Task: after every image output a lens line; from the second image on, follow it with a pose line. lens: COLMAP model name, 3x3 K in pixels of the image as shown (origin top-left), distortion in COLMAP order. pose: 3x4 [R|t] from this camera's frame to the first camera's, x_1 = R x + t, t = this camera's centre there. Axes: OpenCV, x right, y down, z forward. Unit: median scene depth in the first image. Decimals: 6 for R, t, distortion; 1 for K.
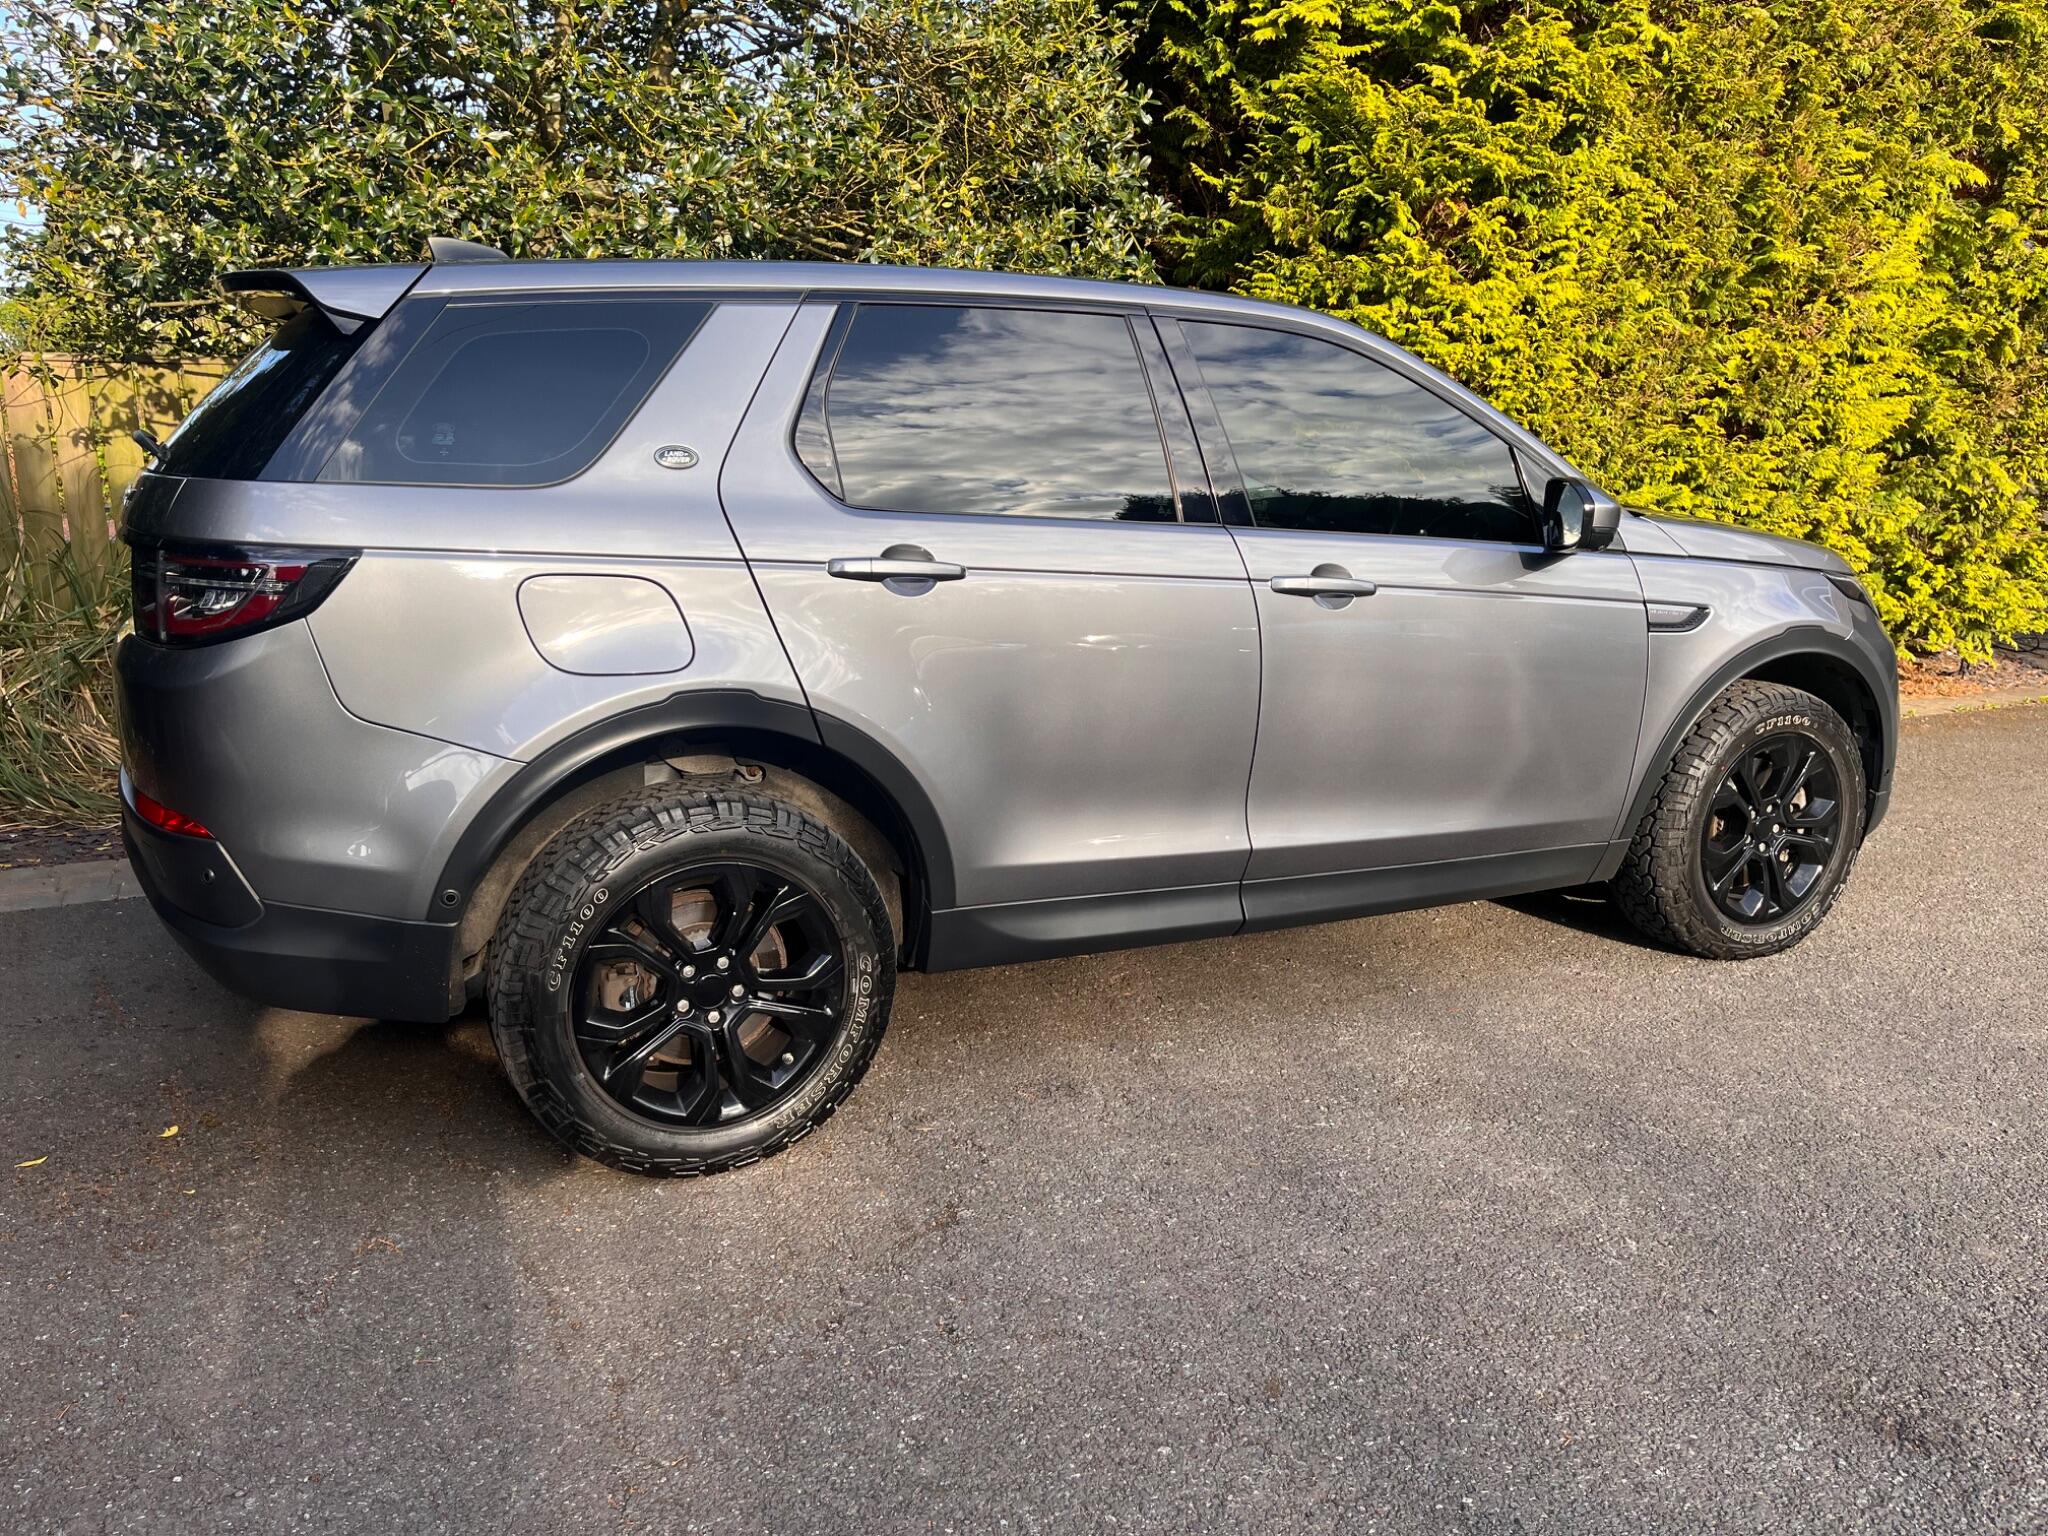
lens RADIAL K [[1530.2, 0, 1026.8], [0, 1530.2, 749.1], [0, 0, 1]] dist [0.071400, -0.101890]
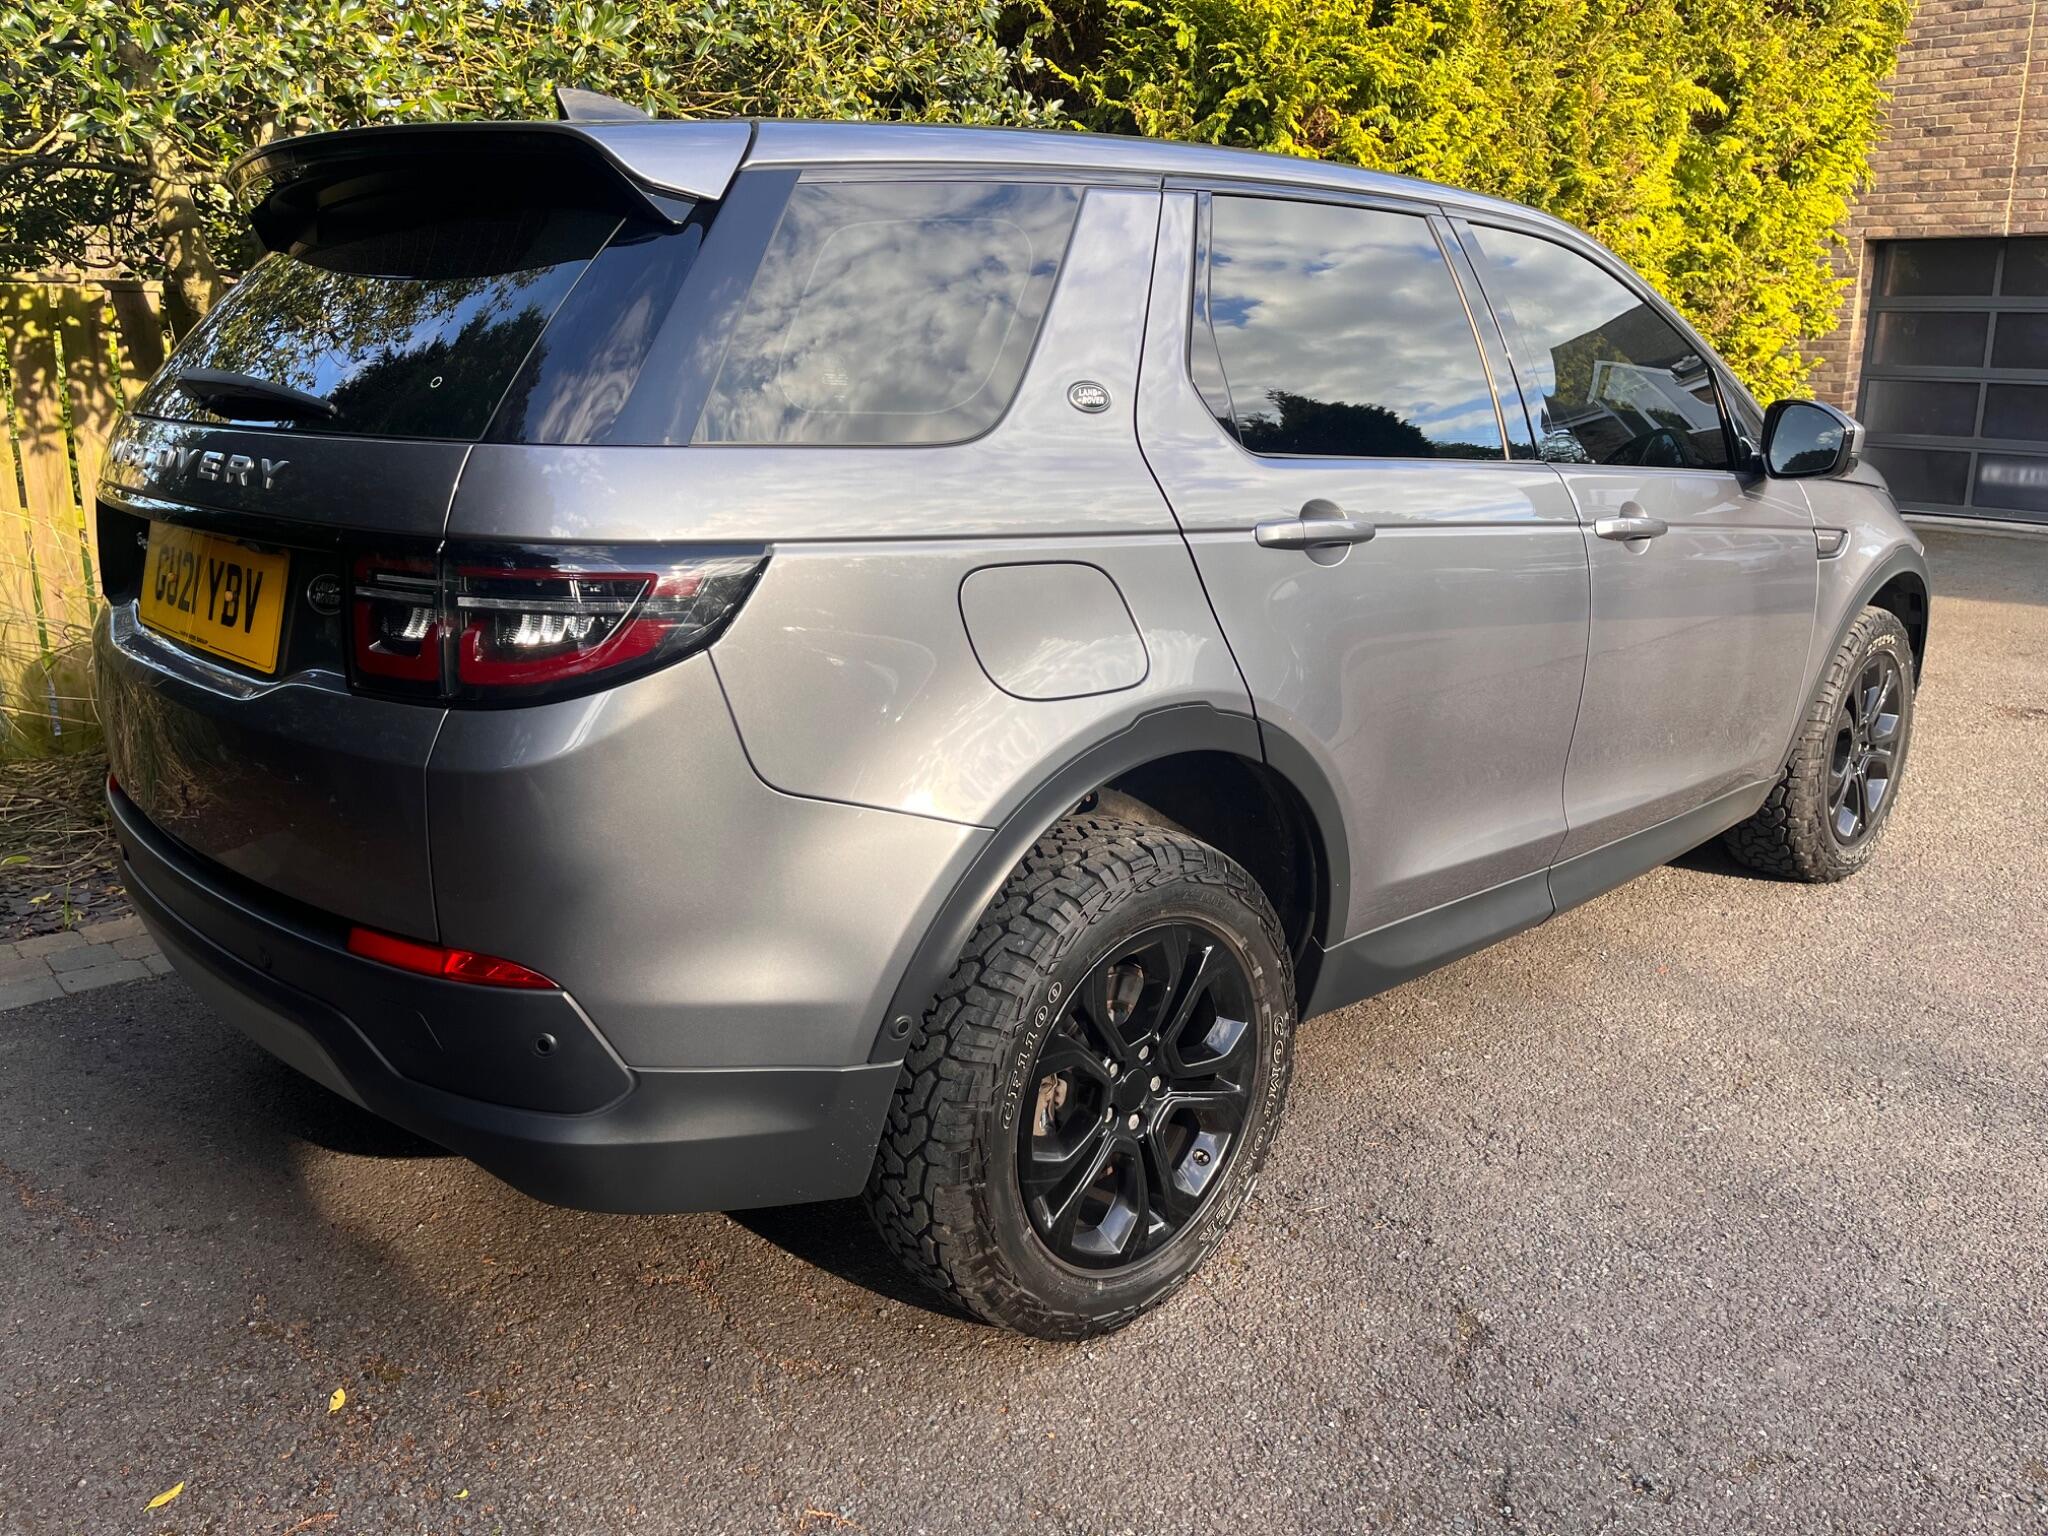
lens RADIAL K [[1530.2, 0, 1026.8], [0, 1530.2, 749.1], [0, 0, 1]] dist [0.071400, -0.101890]
pose [[0.952856, -0.083733, 0.291641, -0.217572], [0.070050, 0.995910, 0.057065, -0.028613], [-0.295227, -0.033945, 0.954824, 0.131591]]
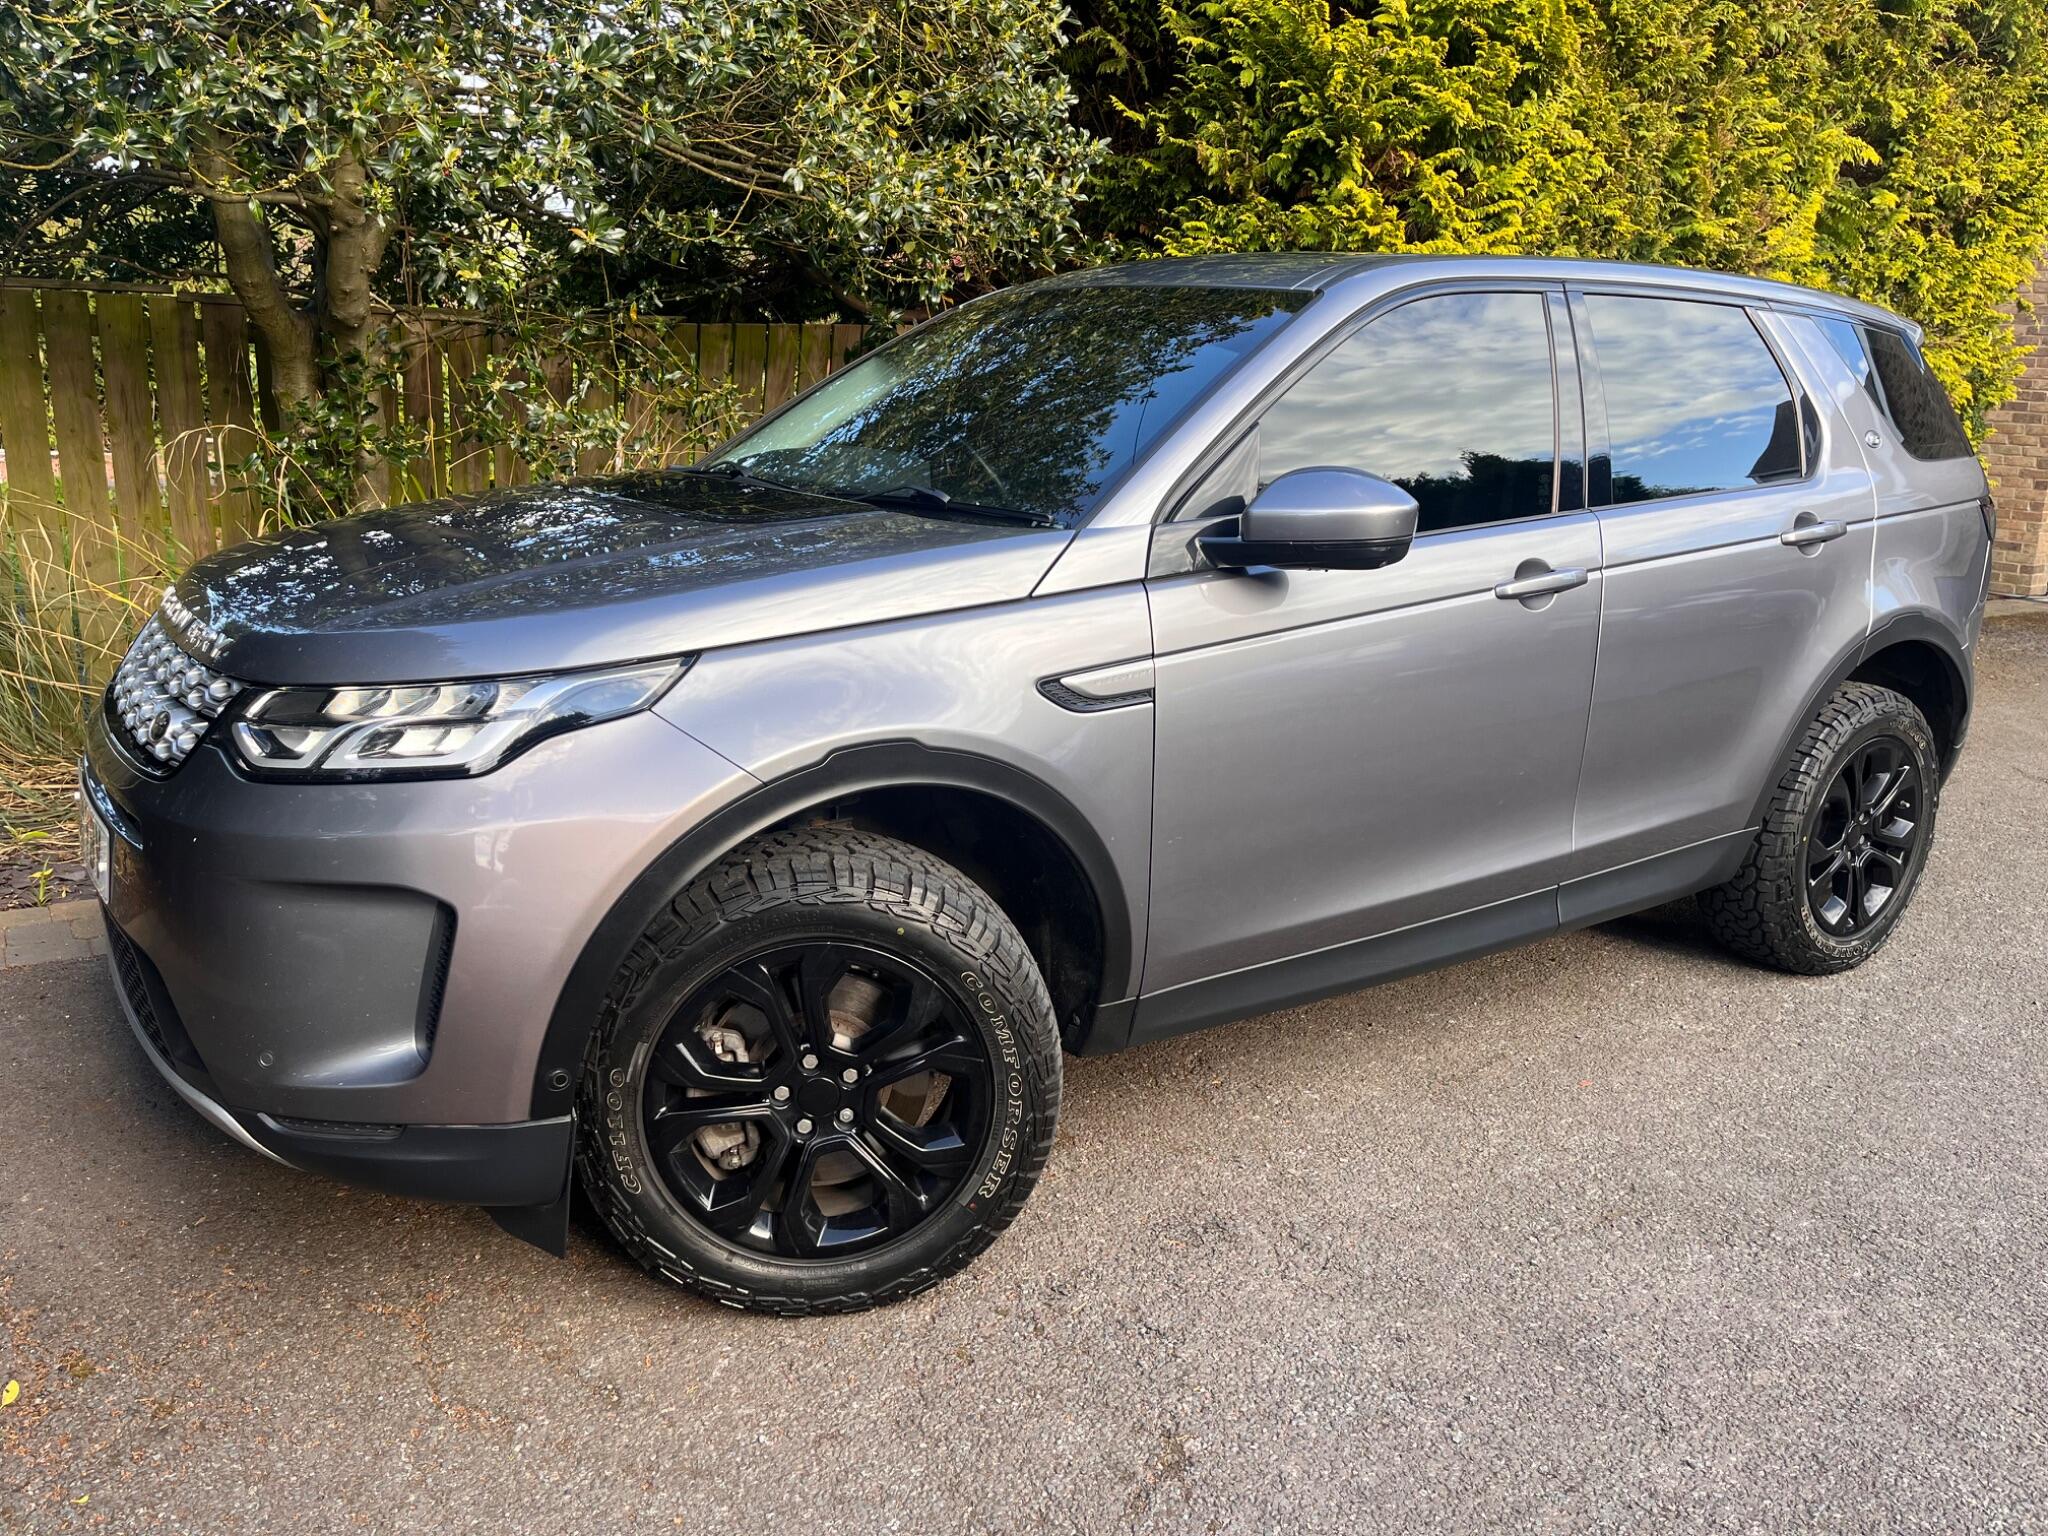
lens RADIAL K [[1531.2, 0, 1025.2], [0, 1531.2, 767.0], [0, 0, 1]] dist [0.092653, -0.133597]
pose [[0.984913, -0.015608, 0.172347, -0.110593], [0.008975, 0.999191, 0.039198, -0.028278], [-0.172820, -0.037060, 0.984256, 0.122280]]
